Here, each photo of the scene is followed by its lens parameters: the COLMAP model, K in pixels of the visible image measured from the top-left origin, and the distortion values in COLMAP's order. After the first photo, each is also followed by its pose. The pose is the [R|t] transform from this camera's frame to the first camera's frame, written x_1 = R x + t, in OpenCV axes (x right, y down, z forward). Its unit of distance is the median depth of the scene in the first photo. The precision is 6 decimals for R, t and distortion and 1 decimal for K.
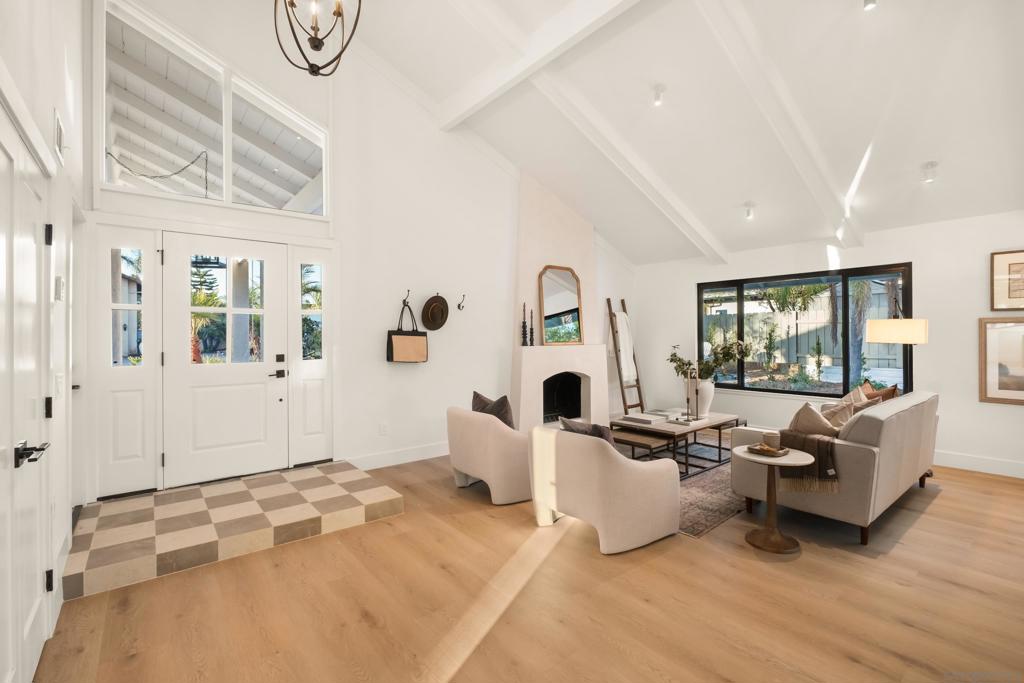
lens RADIAL K [[465.9, 0, 512.0], [0, 465.9, 341.5], [0, 0, 1]] dist [-0.000482, 0.000832]
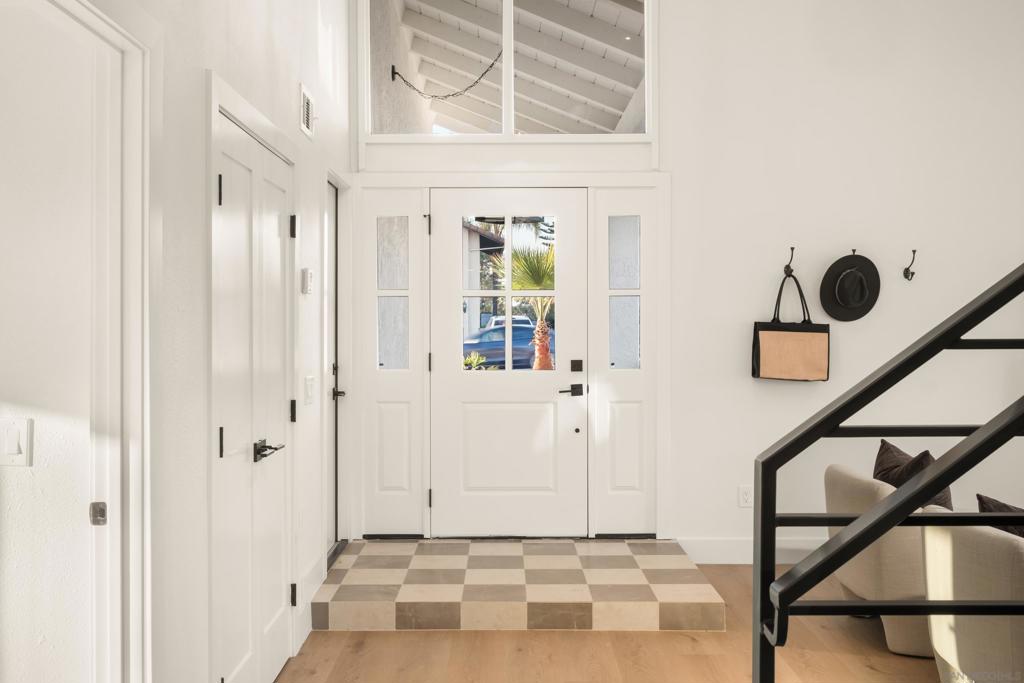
lens RADIAL K [[1019.4, 0, 511.9], [0, 1019.4, 370.0], [0, 0, 1]] dist [0.065150, -0.003393]
pose [[0.790071, 0.032988, -0.612127, 0.357725], [-0.011135, 0.999159, 0.039474, -0.015788], [0.612914, -0.024371, 0.789774, -0.207881]]
